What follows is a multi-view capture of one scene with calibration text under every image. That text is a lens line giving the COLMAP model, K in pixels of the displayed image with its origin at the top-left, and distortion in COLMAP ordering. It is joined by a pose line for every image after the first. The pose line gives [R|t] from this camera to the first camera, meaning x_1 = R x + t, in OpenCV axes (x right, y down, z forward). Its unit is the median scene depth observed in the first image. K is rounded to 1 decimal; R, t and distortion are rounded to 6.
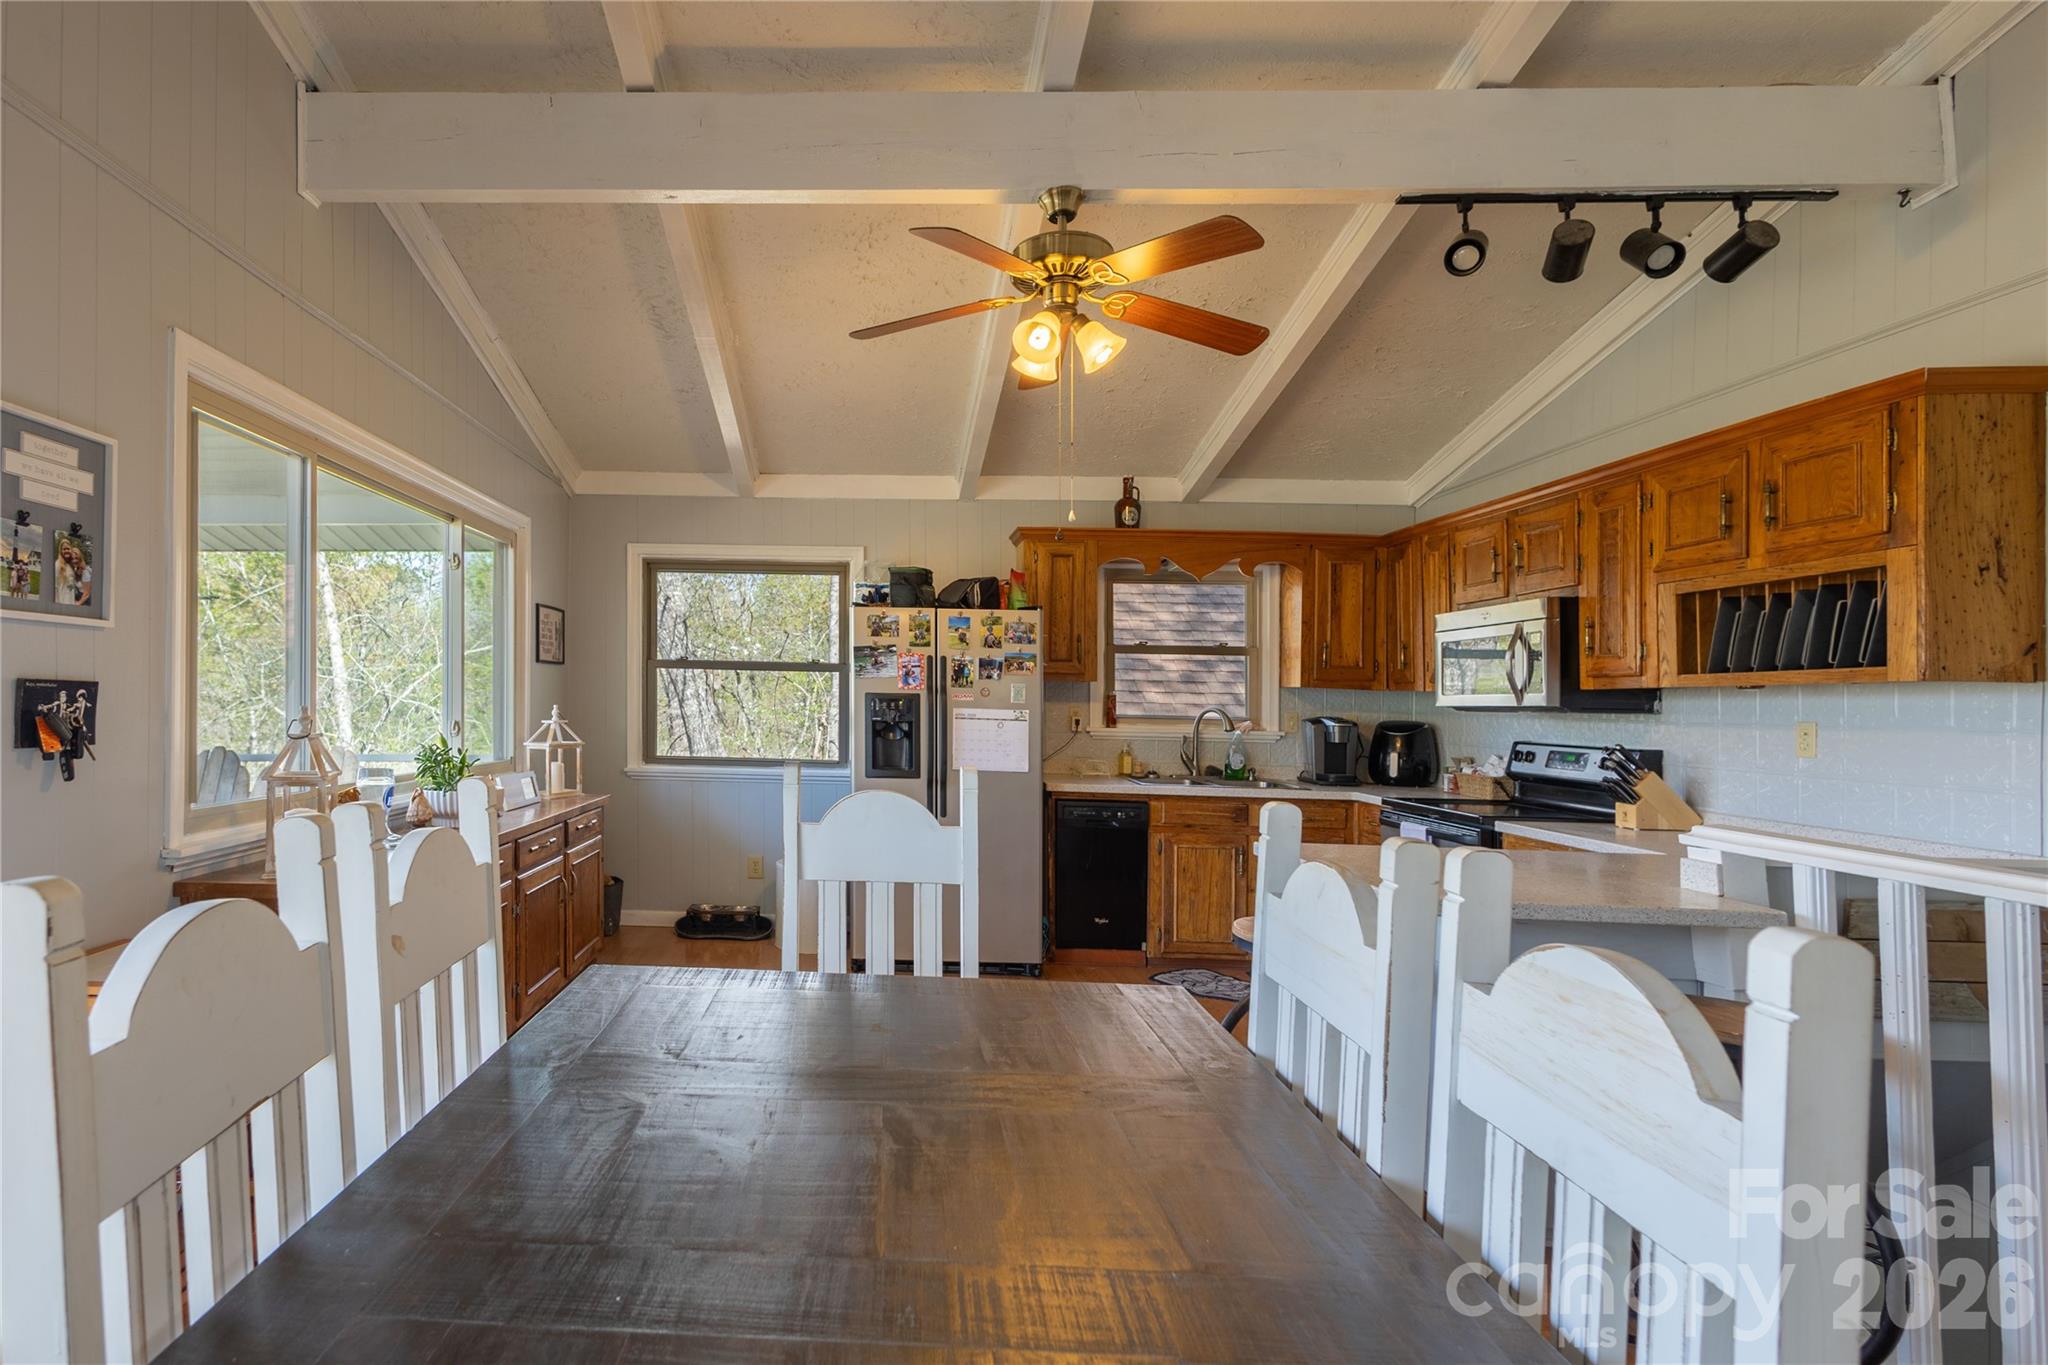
lens RADIAL K [[1012.1, 0, 835.2], [0, 1012.1, 718.1], [0, 0, 1]] dist [0.006131, -0.001510]
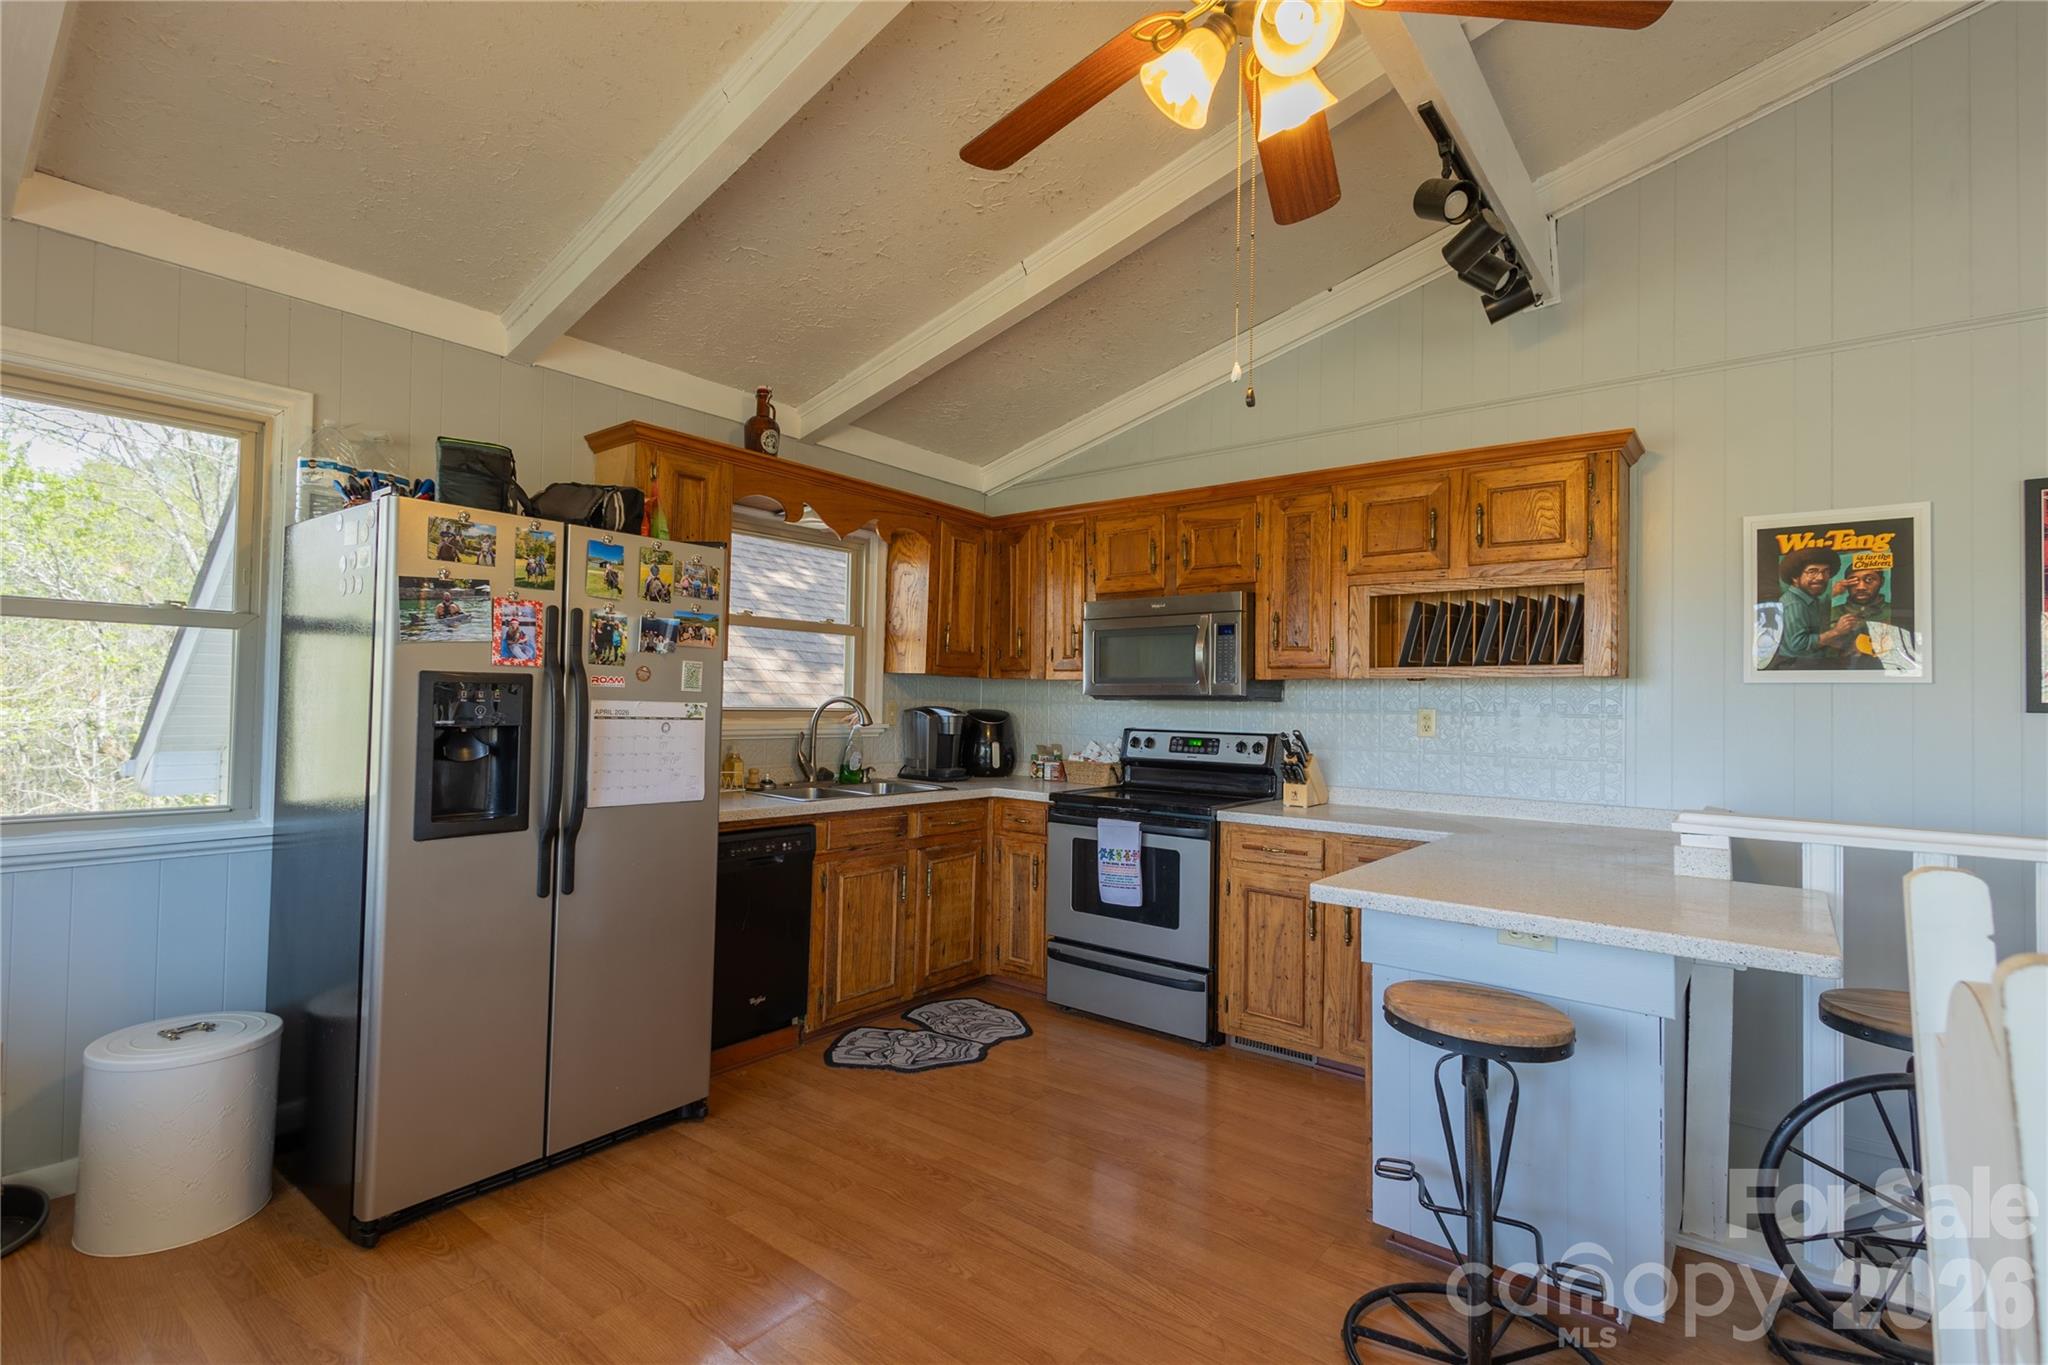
lens RADIAL K [[935.9, 0, 1025.2], [0, 935.9, 669.8], [0, 0, 1]] dist [0.008777, -0.003610]
pose [[0.595838, 0.018923, 0.802882, -0.165312], [0.009970, 0.999471, -0.030956, -0.008388], [-0.803043, 0.026449, 0.595334, 0.487663]]
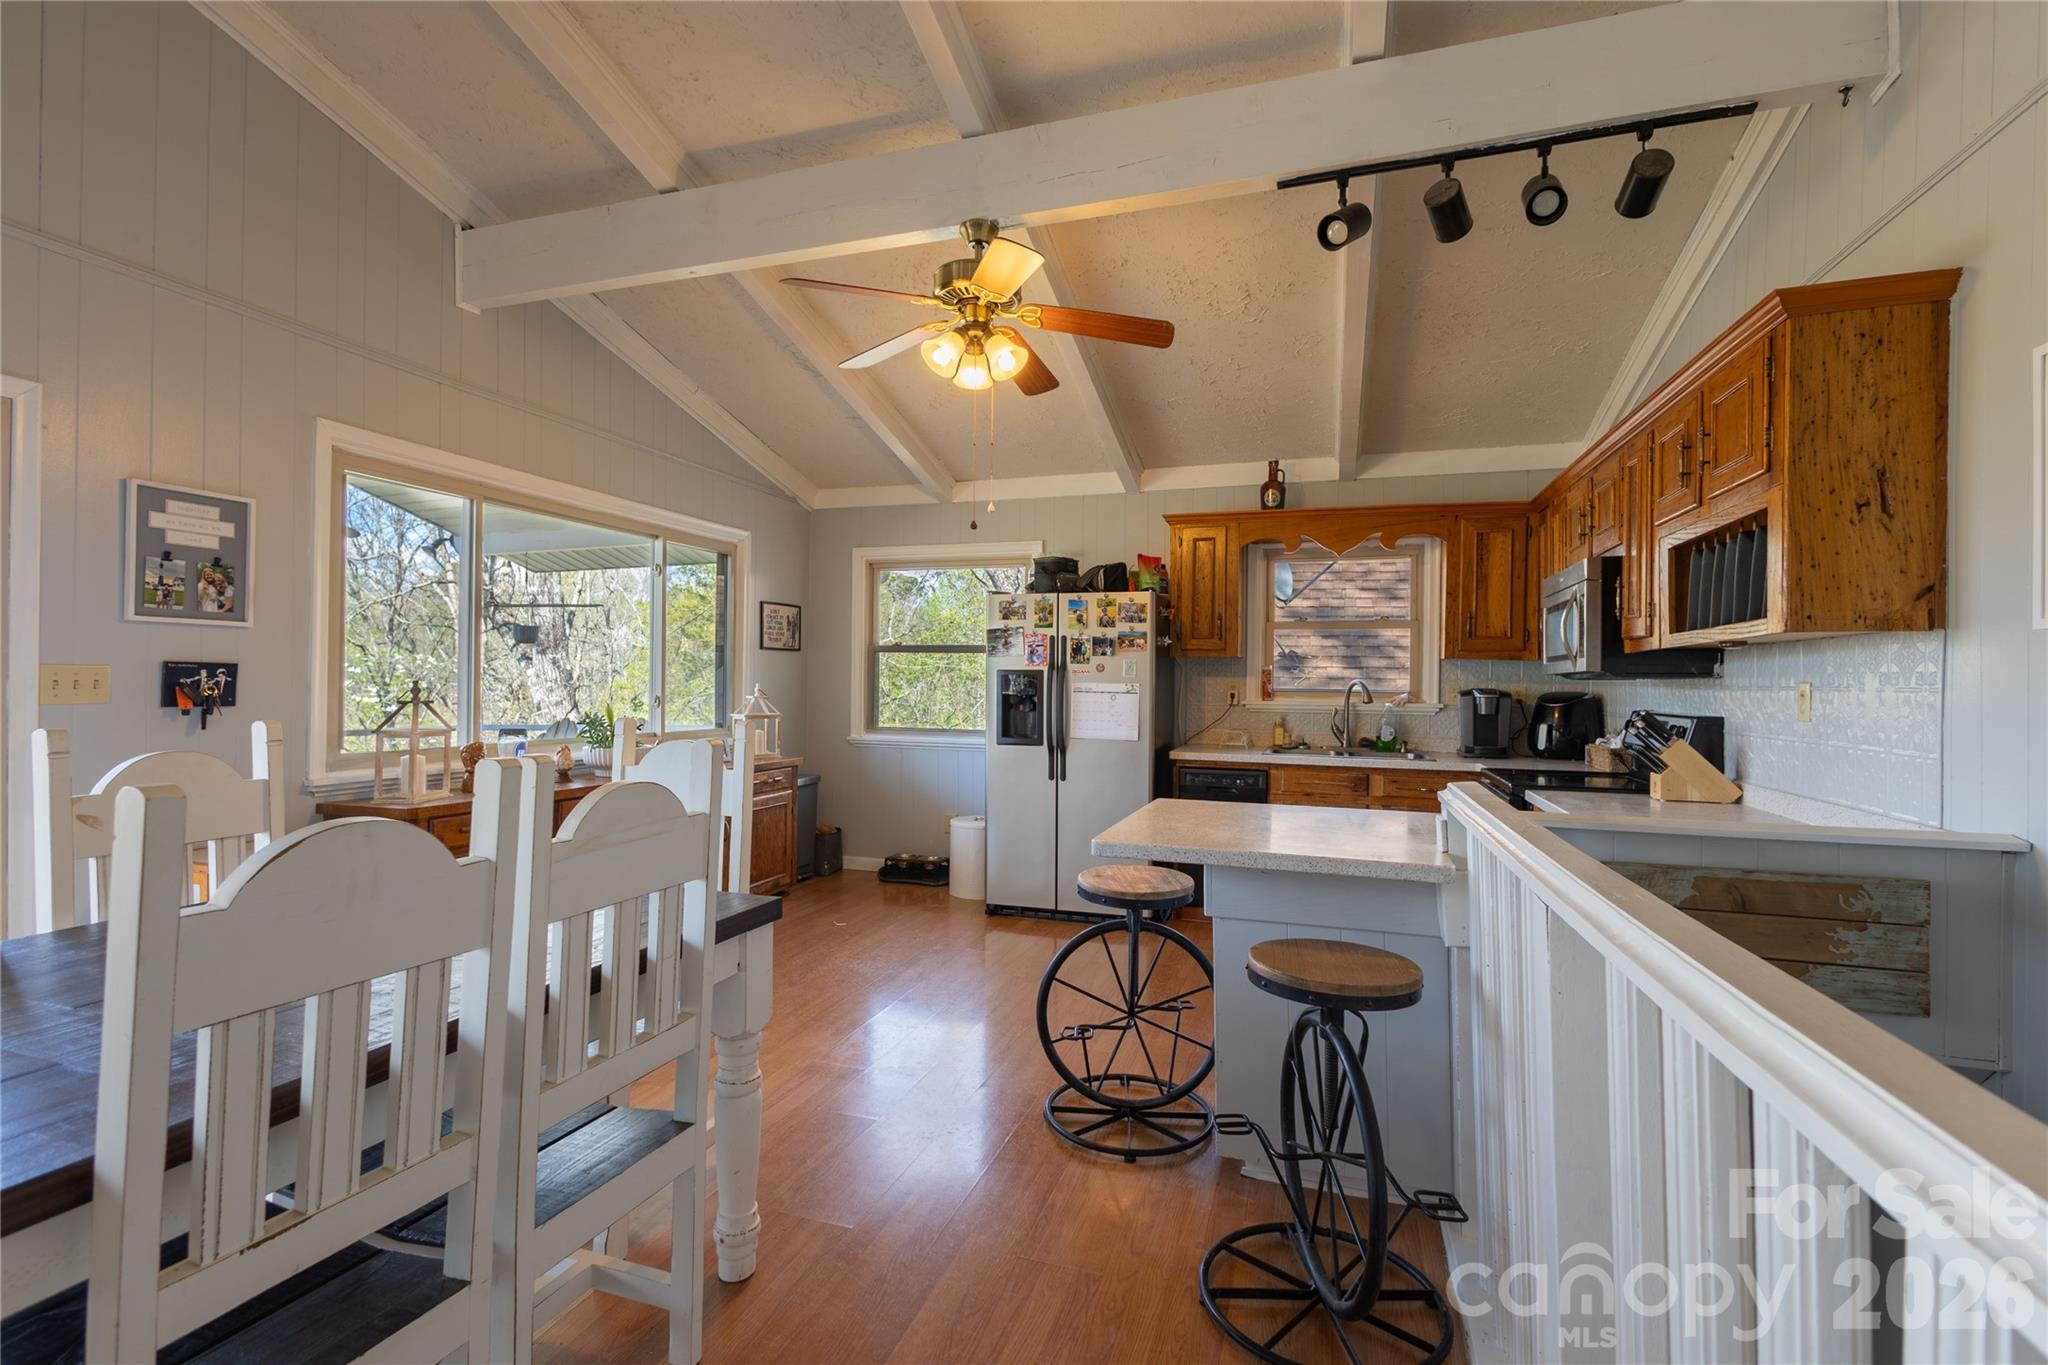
lens RADIAL K [[935.9, 0, 1026.2], [0, 935.9, 700.3], [0, 0, 1]] dist [0.008777, -0.003610]
pose [[0.960542, -0.005670, -0.278078, 0.353484], [0.004776, 0.999981, -0.003893, 0.013276], [0.278095, 0.002411, 0.960551, 0.001552]]
